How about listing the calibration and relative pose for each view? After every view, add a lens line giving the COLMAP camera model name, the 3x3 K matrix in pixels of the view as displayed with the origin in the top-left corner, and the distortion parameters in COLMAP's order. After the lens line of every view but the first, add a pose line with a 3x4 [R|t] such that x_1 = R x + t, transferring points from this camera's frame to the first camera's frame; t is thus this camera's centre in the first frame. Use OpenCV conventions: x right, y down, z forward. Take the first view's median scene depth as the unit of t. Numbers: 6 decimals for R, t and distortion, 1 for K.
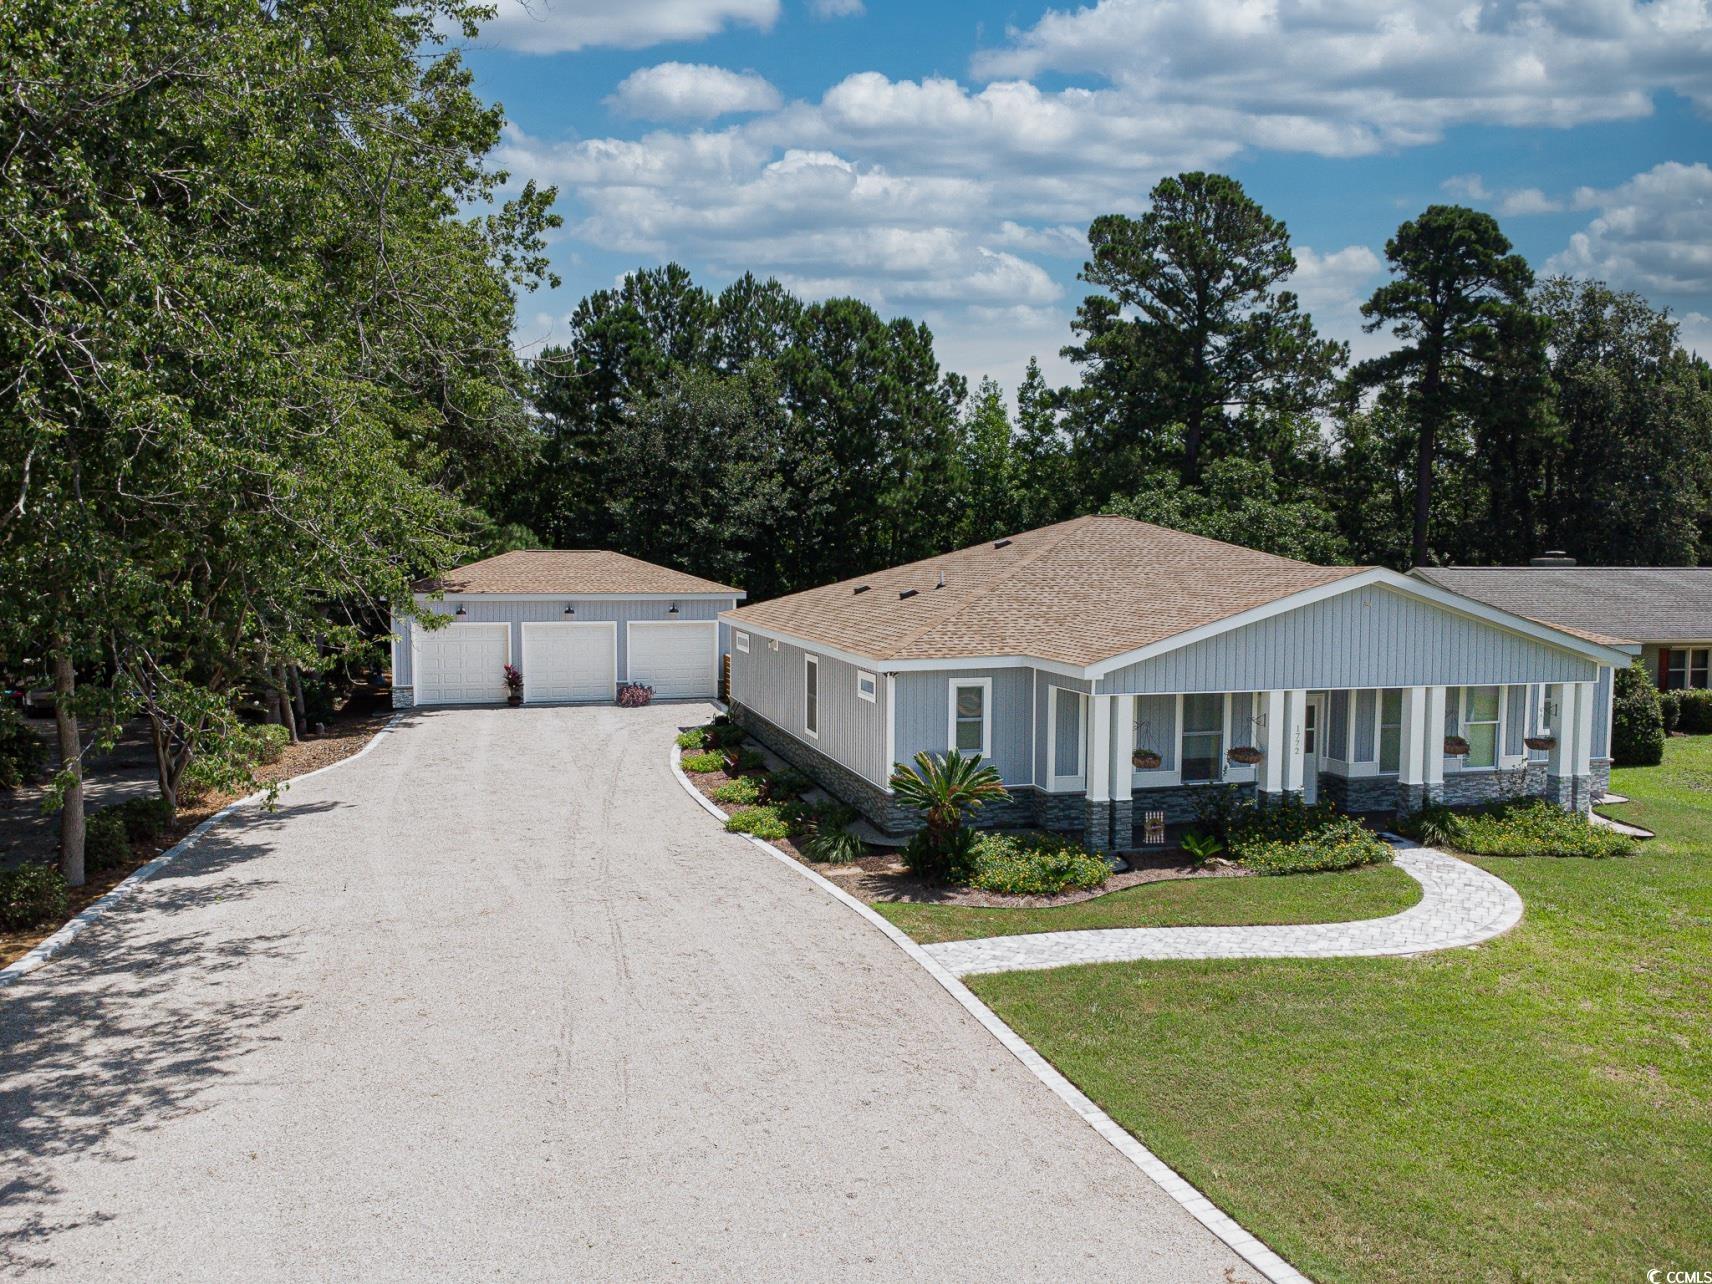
lens RADIAL K [[1233.1, 0, 856.0], [0, 1233.1, 642.0], [0, 0, 1]] dist [0.011573, -0.000729]
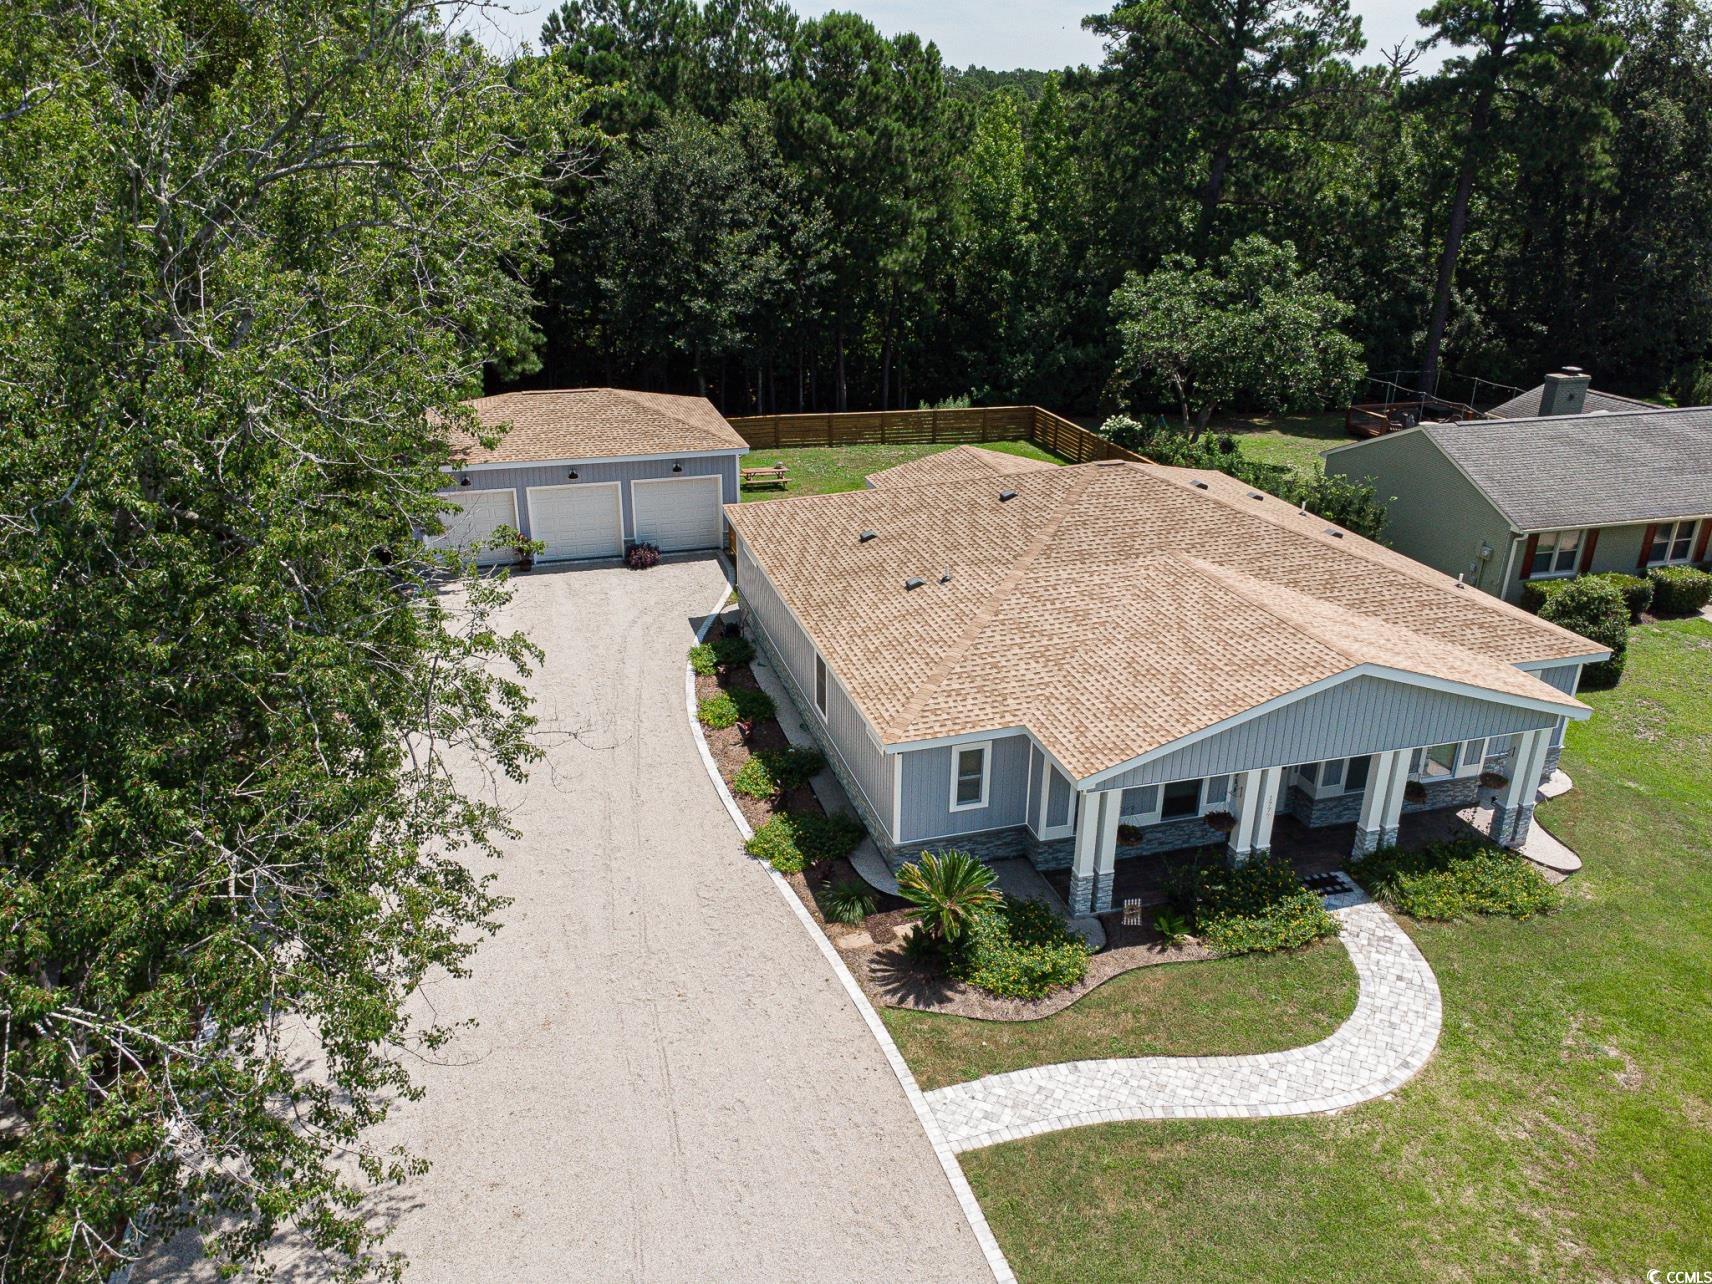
lens RADIAL K [[1233.1, 0, 856.0], [0, 1233.1, 642.0], [0, 0, 1]] dist [0.011573, -0.000729]
pose [[0.999983, 0.002342, 0.005419, -0.014283], [-0.003923, 0.949561, 0.313559, -0.386728], [-0.004411, -0.313575, 0.949553, 0.008551]]
